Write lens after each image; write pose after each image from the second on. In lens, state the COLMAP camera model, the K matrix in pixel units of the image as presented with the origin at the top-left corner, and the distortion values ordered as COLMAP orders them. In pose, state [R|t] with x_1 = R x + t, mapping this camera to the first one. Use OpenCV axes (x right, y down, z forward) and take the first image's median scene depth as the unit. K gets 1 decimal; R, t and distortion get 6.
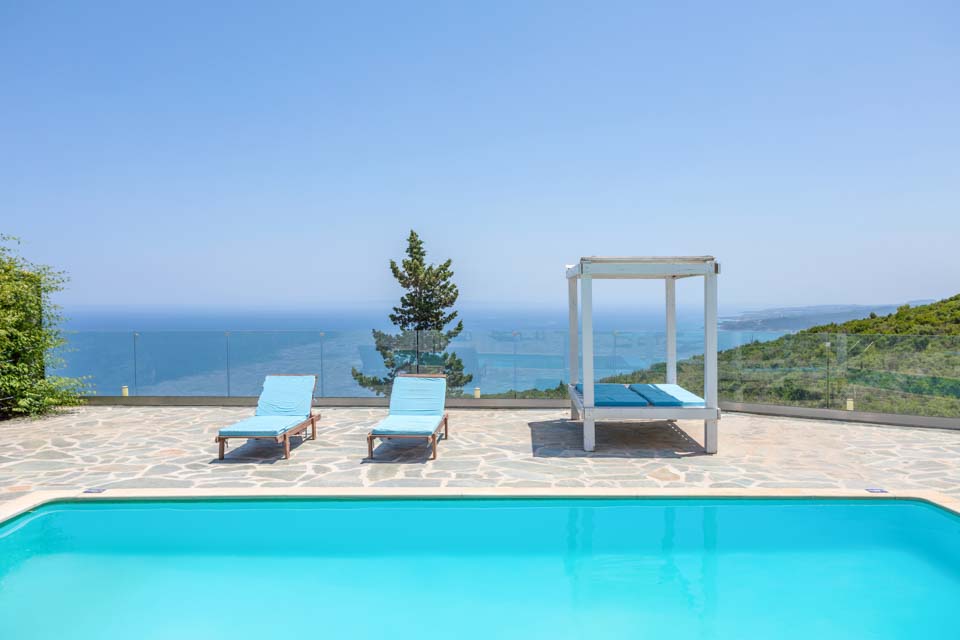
lens RADIAL K [[785.8, 0, 478.1], [0, 785.8, 313.4], [0, 0, 1]] dist [0.061337, 0.002793]
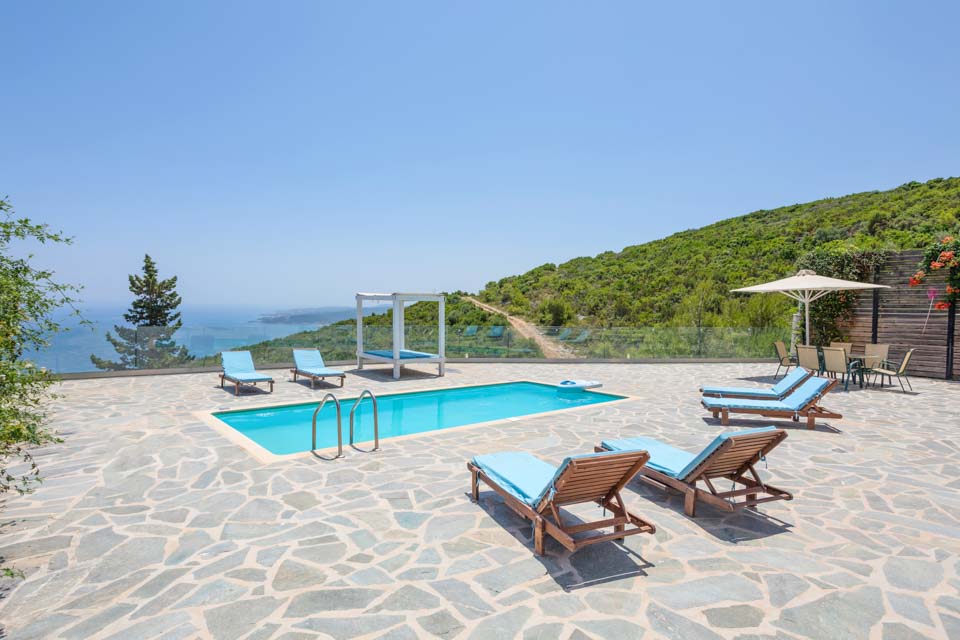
lens RADIAL K [[539.7, 0, 485.7], [0, 539.7, 316.4], [0, 0, 1]] dist [-0.019798, 0.005278]
pose [[0.768999, 0.001856, 0.639247, -0.228548], [-0.007323, 0.999956, 0.005906, -0.004888], [-0.639208, -0.009223, 0.768979, -0.117818]]
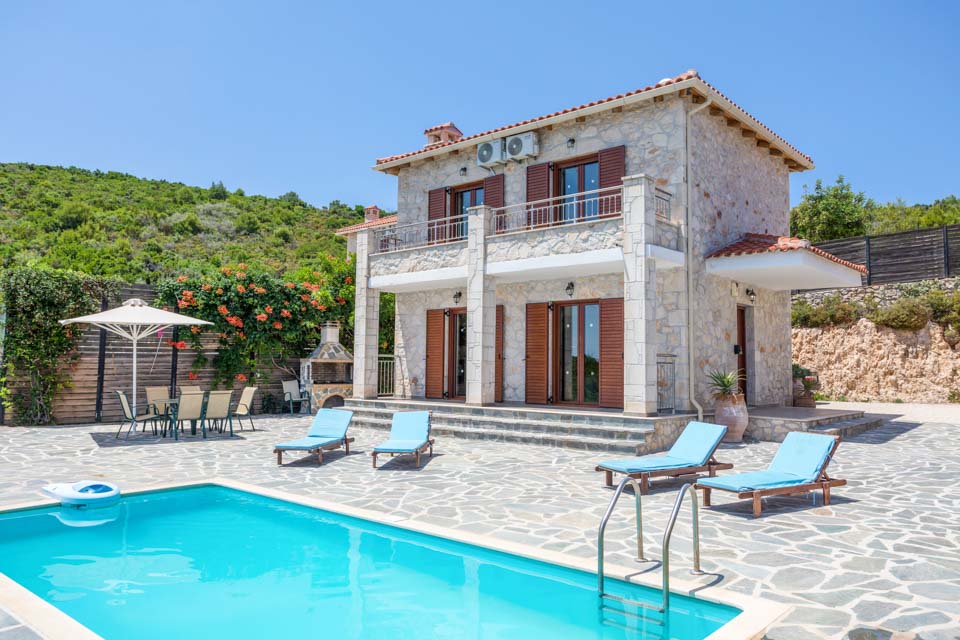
lens RADIAL K [[699.7, 0, 477.0], [0, 699.7, 323.3], [0, 0, 1]] dist [0.010614, 0.014989]
pose [[-0.722549, 0.031026, 0.690623, -0.228527], [-0.000043, 0.998990, -0.044924, -0.005802], [-0.691320, -0.032490, -0.721818, 0.320330]]
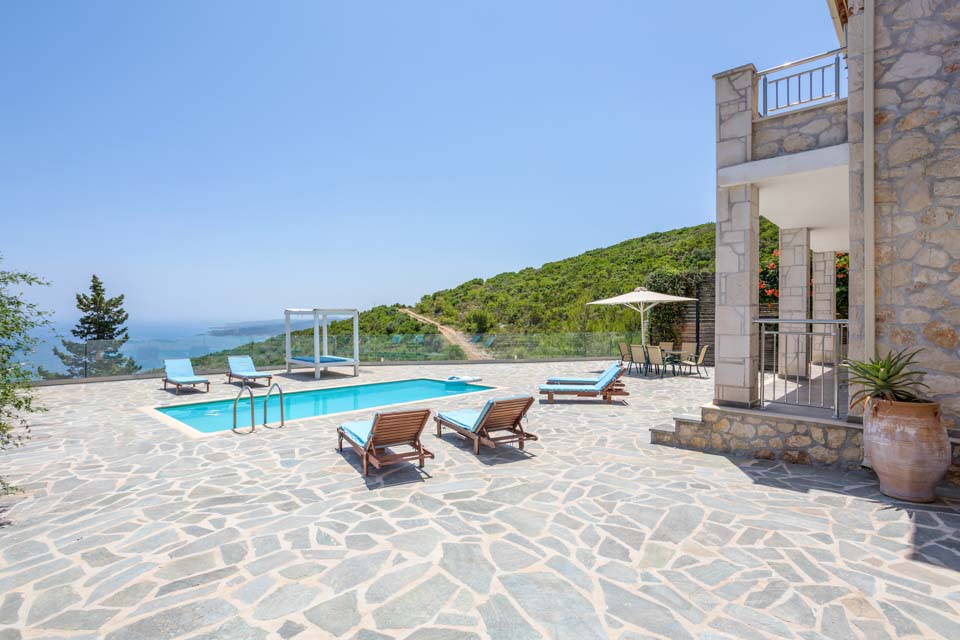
lens RADIAL K [[489.2, 0, 481.5], [0, 489.2, 315.2], [0, 0, 1]] dist [-0.020891, 0.011383]
pose [[0.691861, 0.005673, 0.722008, -0.244059], [0.007710, 0.999854, -0.015244, -0.006068], [-0.721989, 0.016113, 0.691717, -0.204731]]
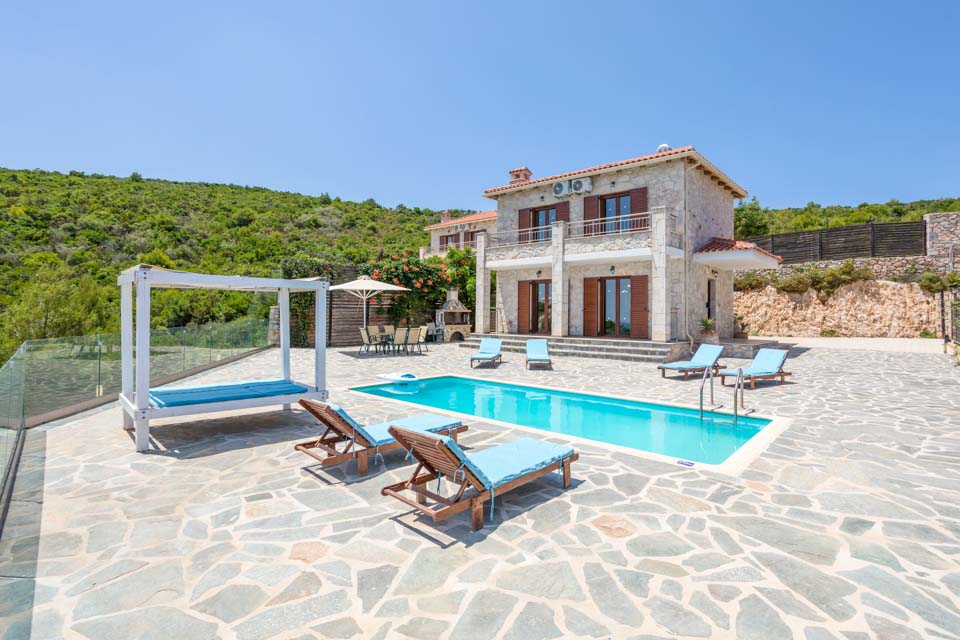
lens RADIAL K [[469.7, 0, 480.7], [0, 469.7, 302.5], [0, 0, 1]] dist [-0.024130, 0.013863]
pose [[-0.709899, 0.005219, 0.704284, -0.222774], [-0.002098, 0.999952, -0.009524, -0.006940], [-0.704300, -0.008239, -0.709854, 0.461574]]
